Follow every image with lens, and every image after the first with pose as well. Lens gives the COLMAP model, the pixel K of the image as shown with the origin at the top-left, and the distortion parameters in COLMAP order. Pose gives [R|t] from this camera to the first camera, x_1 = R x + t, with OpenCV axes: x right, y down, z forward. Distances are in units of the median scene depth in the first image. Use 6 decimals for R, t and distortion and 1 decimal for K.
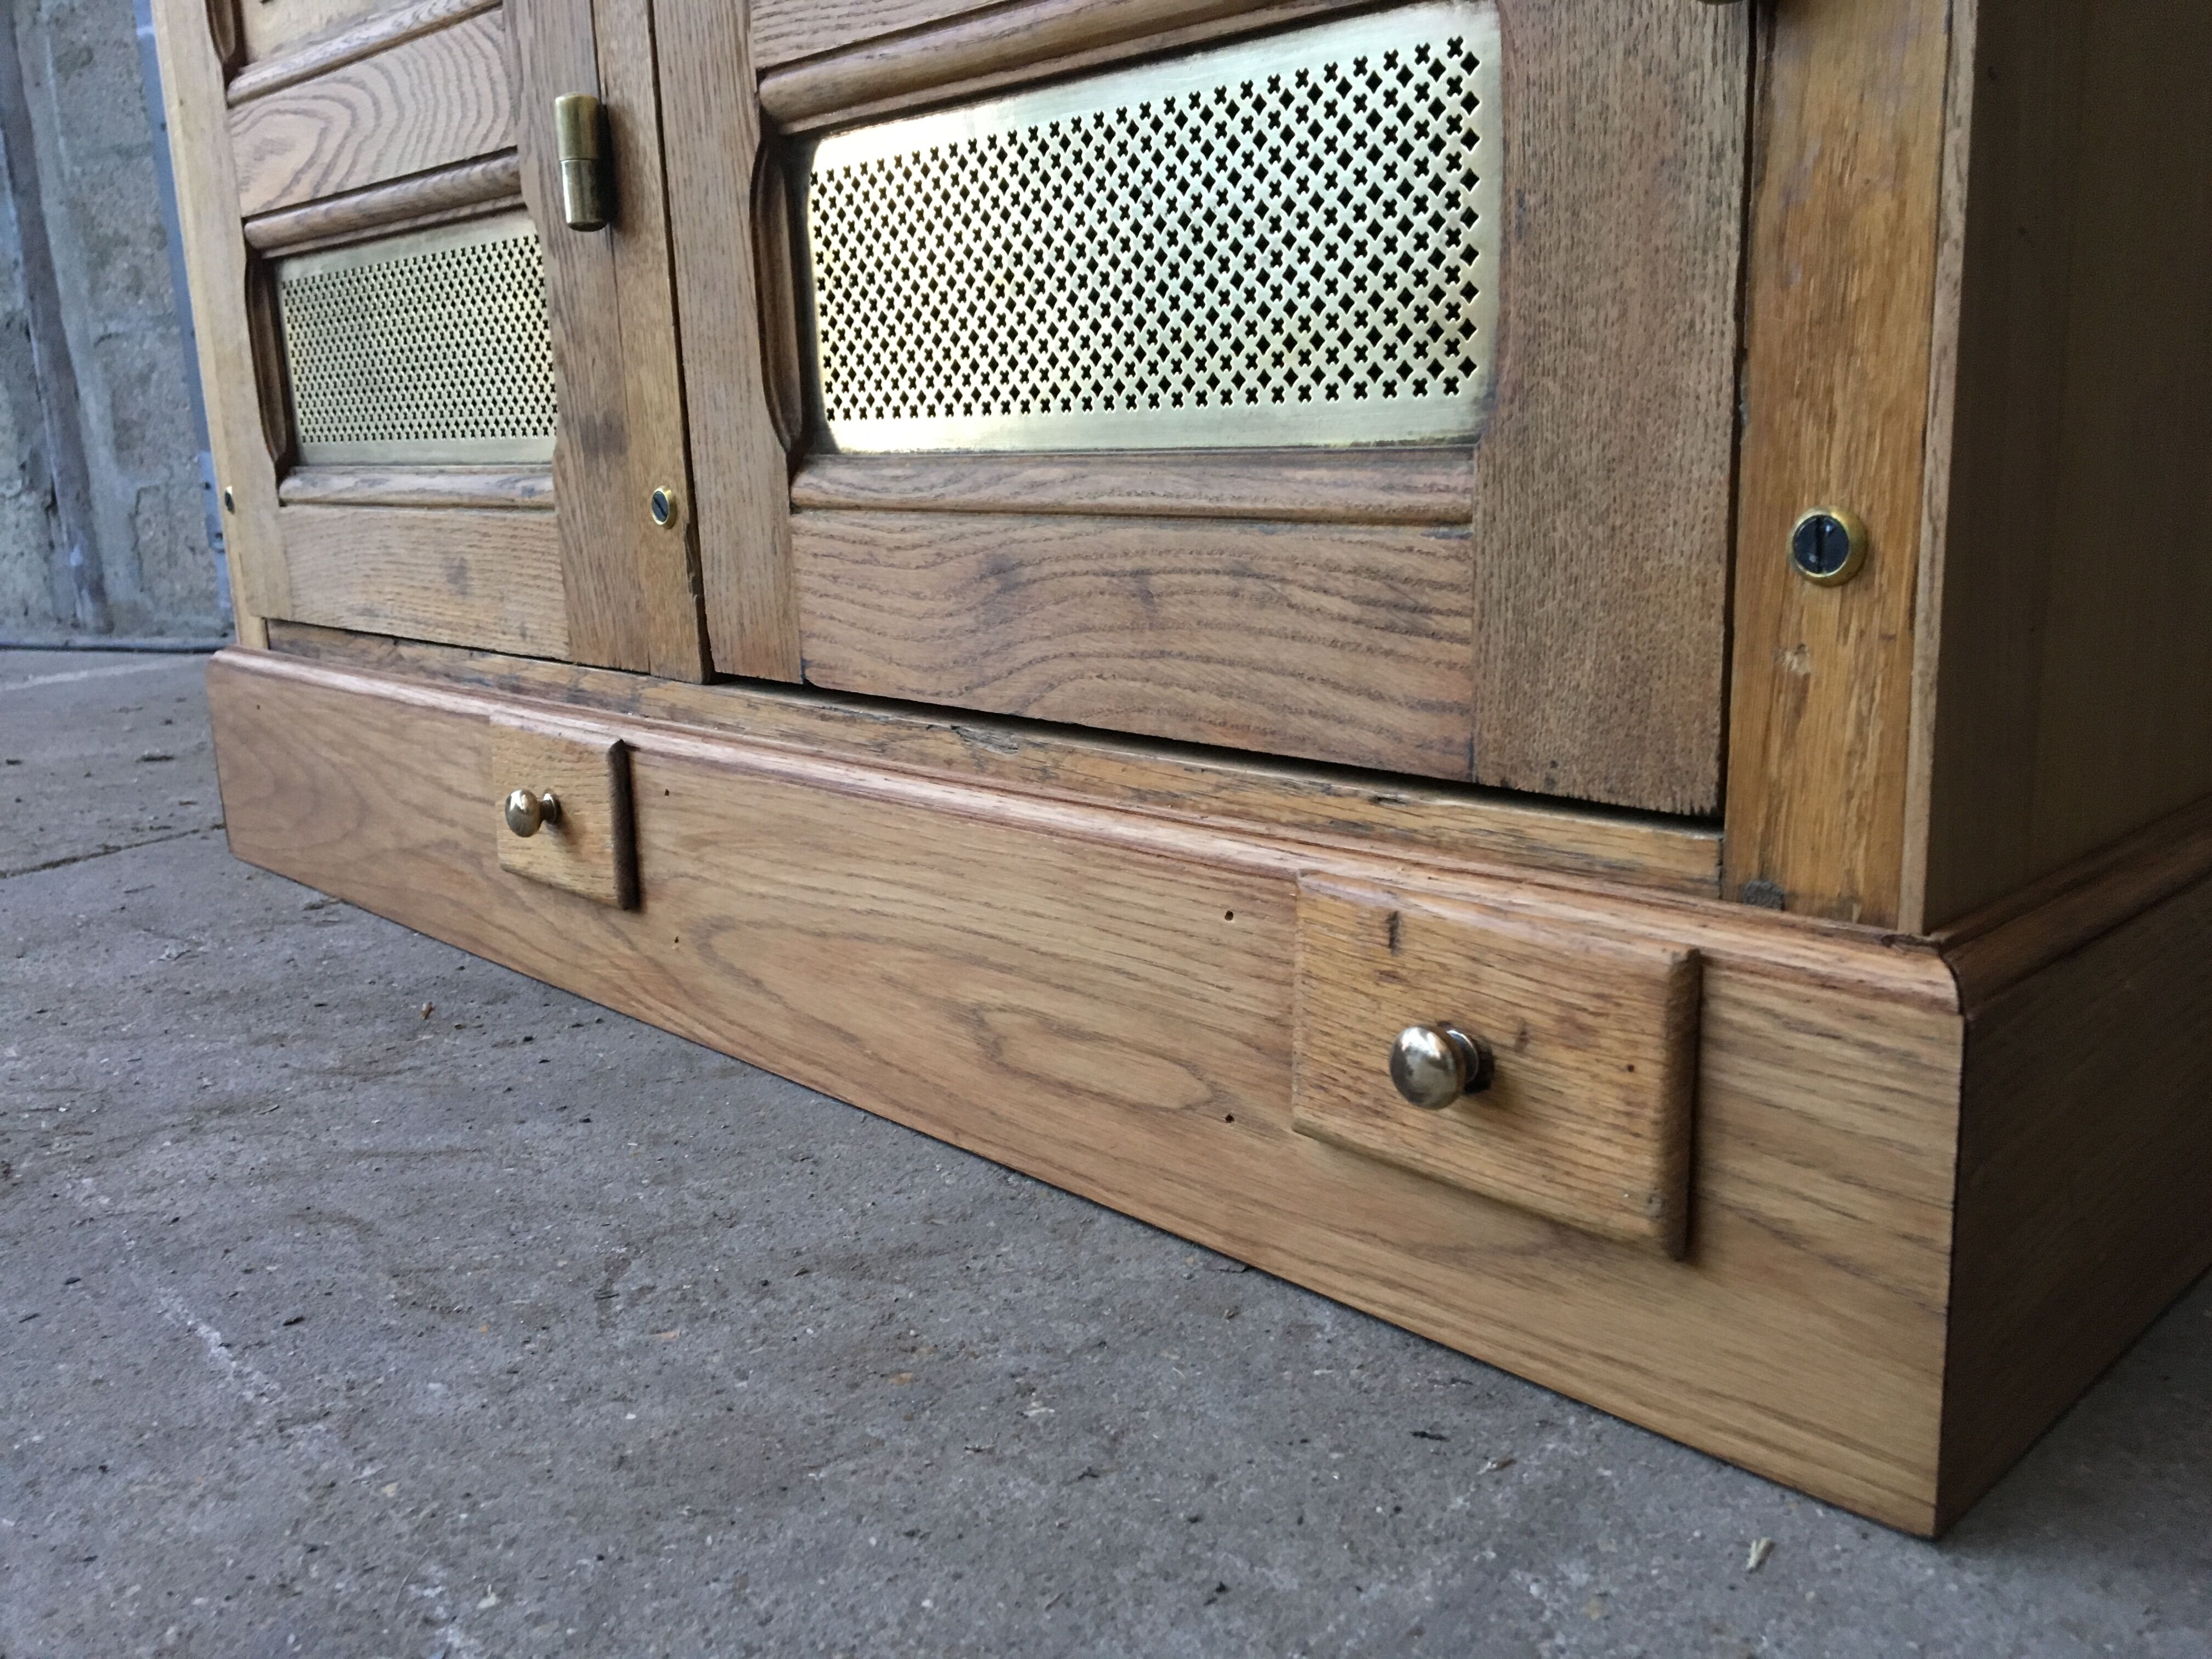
lens RADIAL K [[1867.6, 0, 1080.8], [0, 1867.6, 822.2], [0, 0, 1]] dist [0.097278, -0.150949]
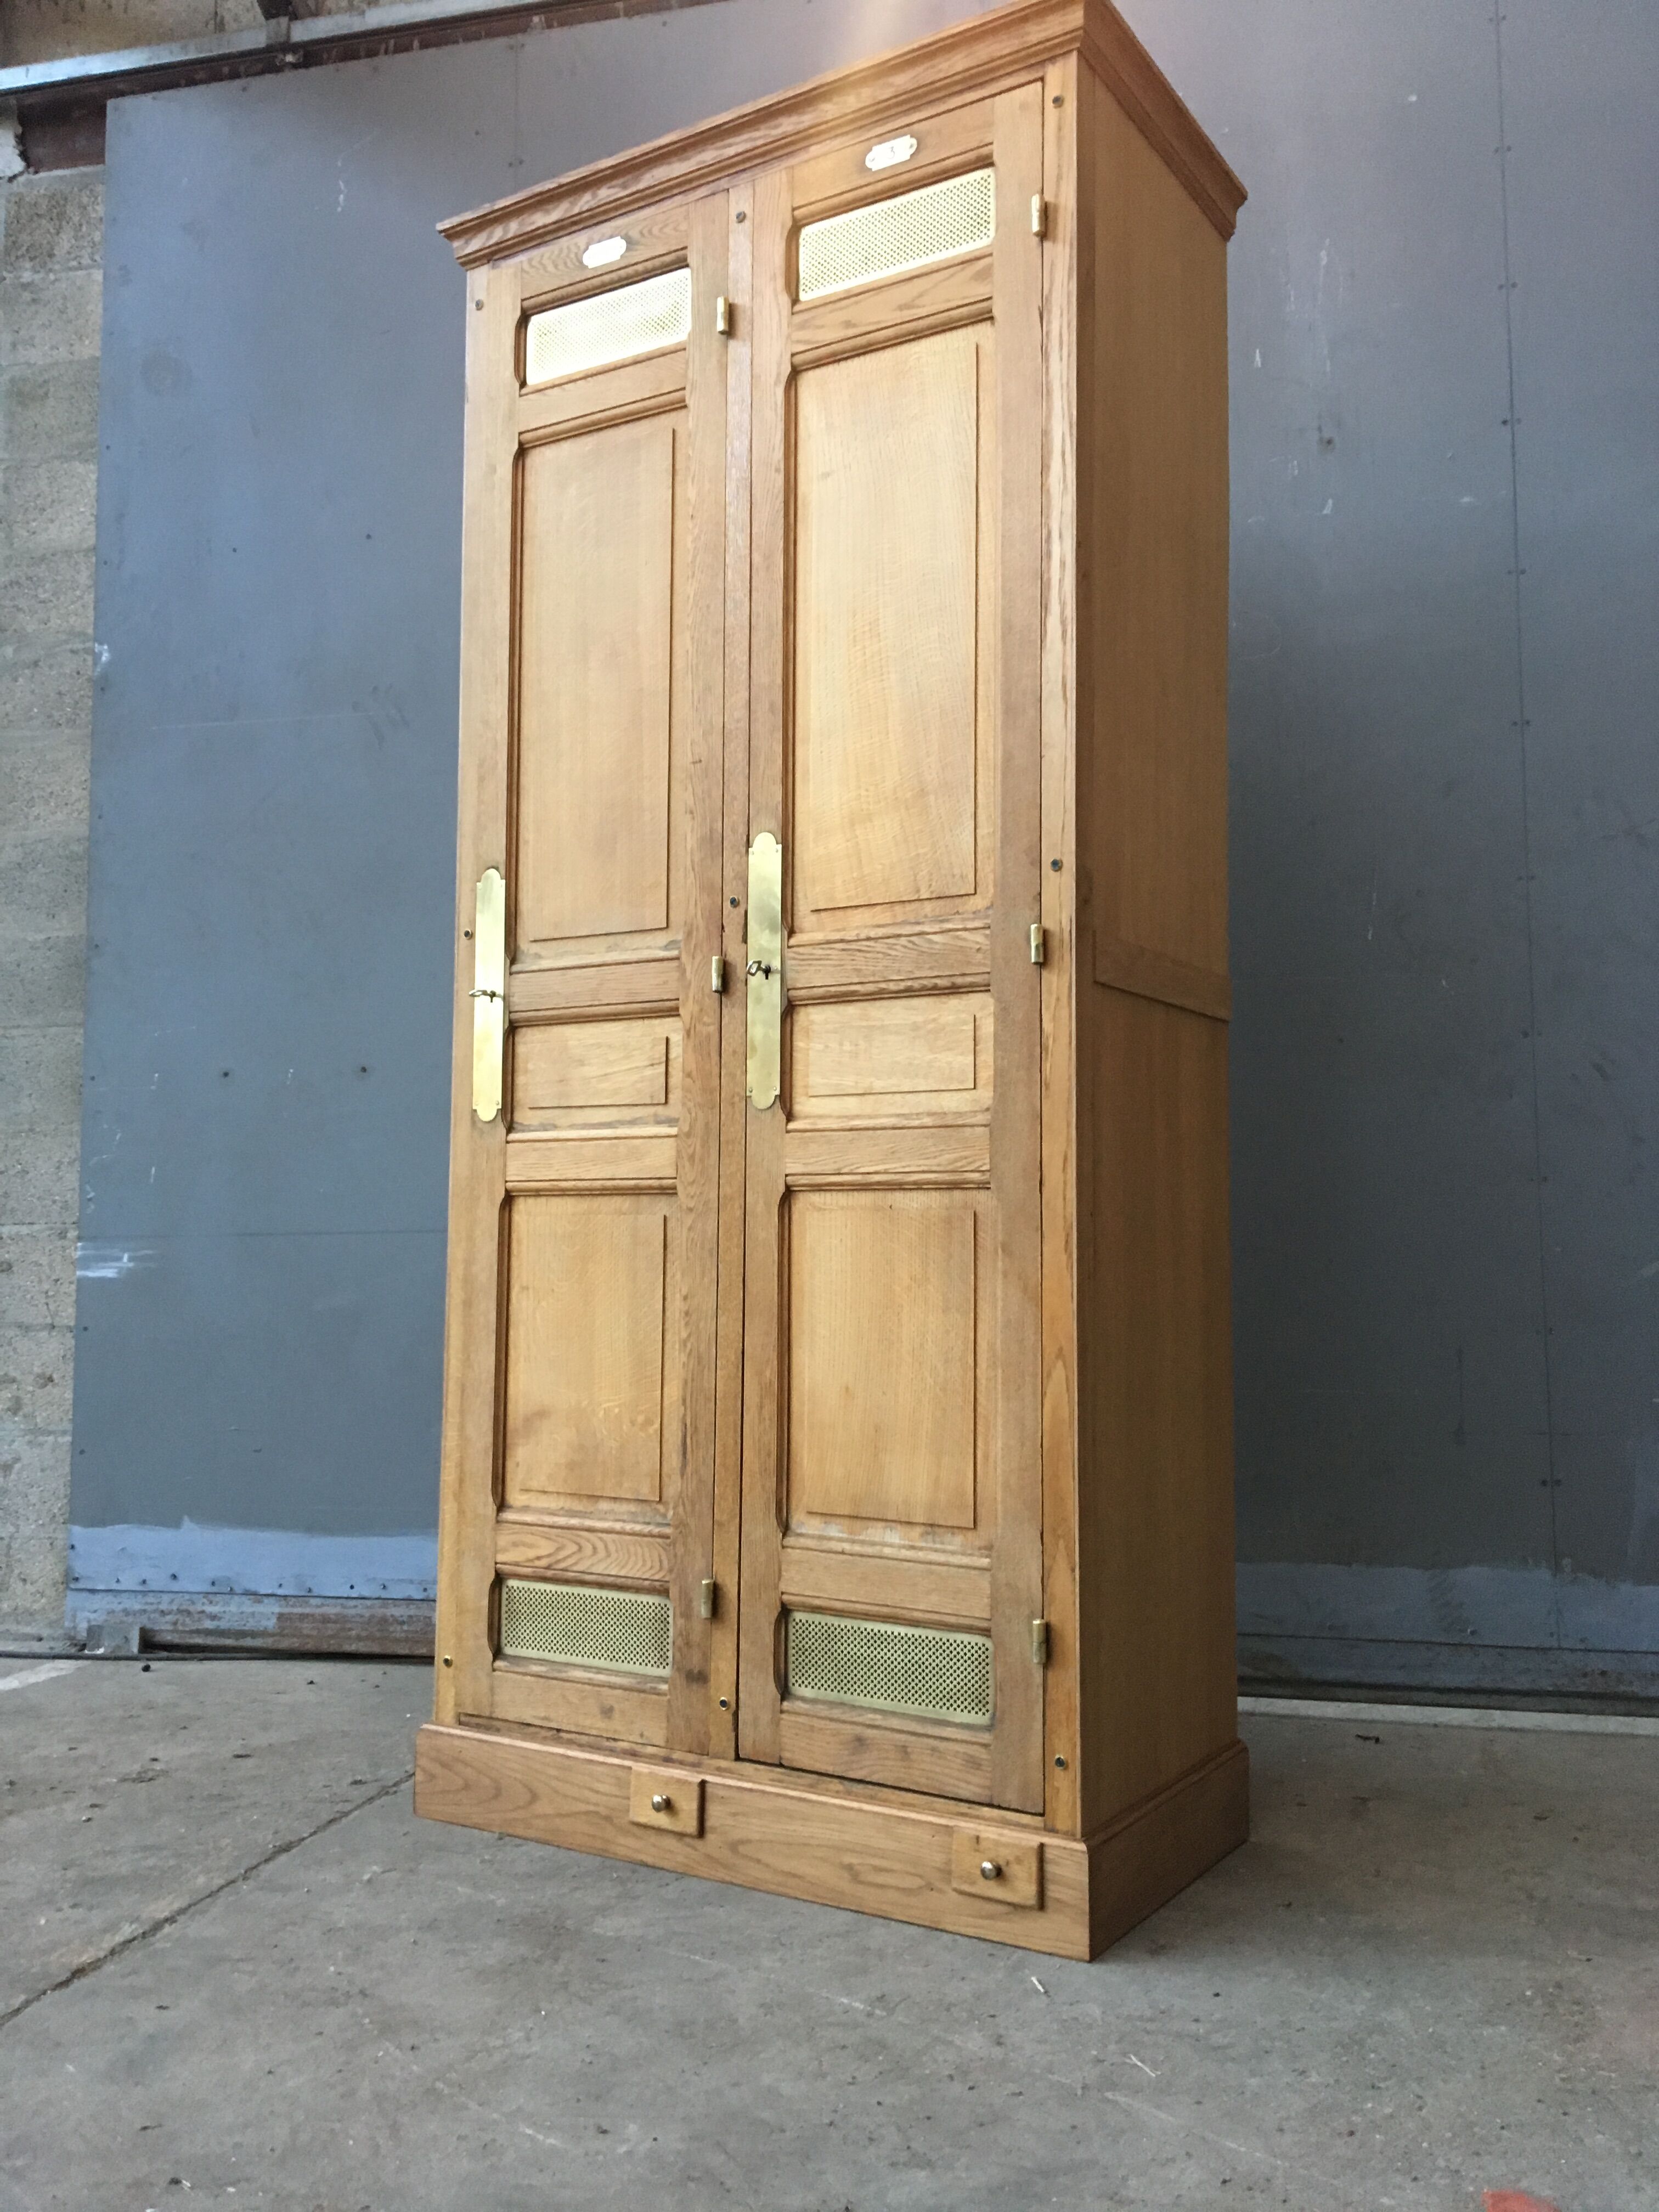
lens RADIAL K [[1863.0, 0, 832.7], [0, 1863.0, 1094.6], [0, 0, 1]] dist [0.083853, -0.124886]
pose [[0.961096, 0.070359, 0.267104, -1.291221], [0.013006, 0.954413, -0.298205, -0.264177], [-0.275909, 0.290078, 0.916367, -3.081651]]
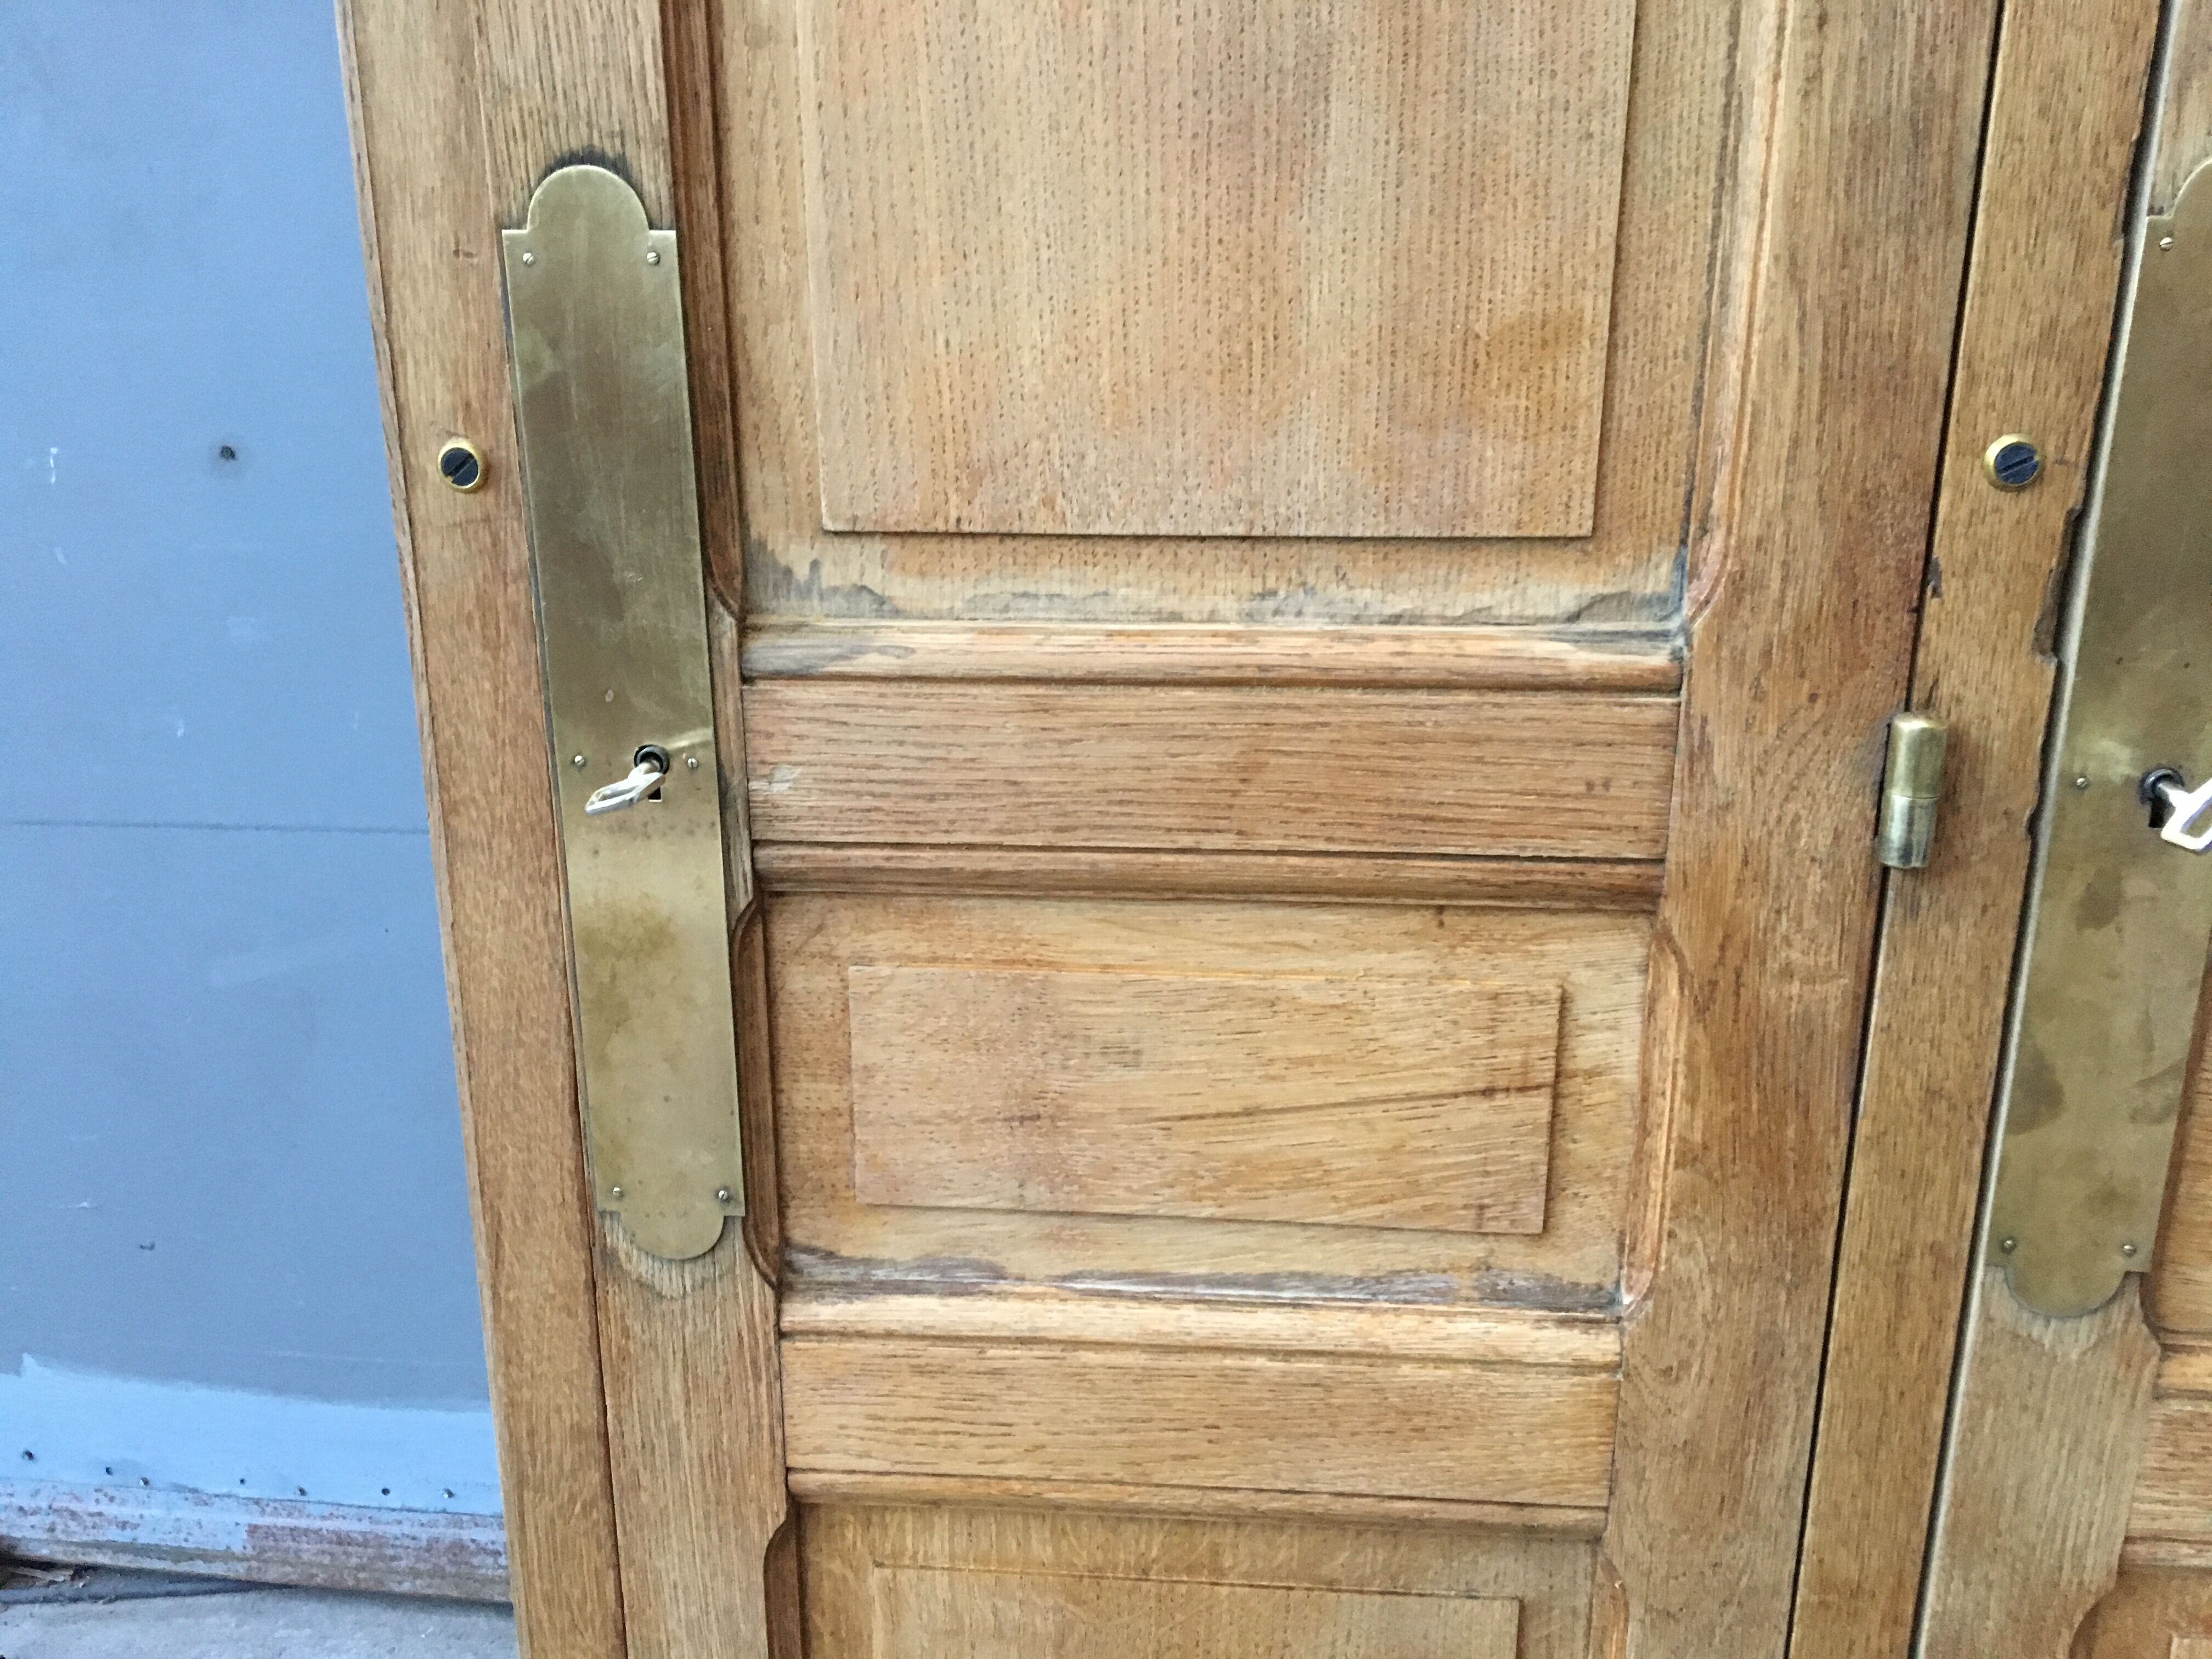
lens RADIAL K [[1863.0, 0, 1101.1], [0, 1863.0, 818.0], [0, 0, 1]] dist [0.083853, -0.124886]
pose [[0.744819, -0.162787, 0.647105, -1.382558], [0.114094, 0.986573, 0.116861, -2.013896], [-0.657440, -0.013209, 0.753392, 0.480241]]
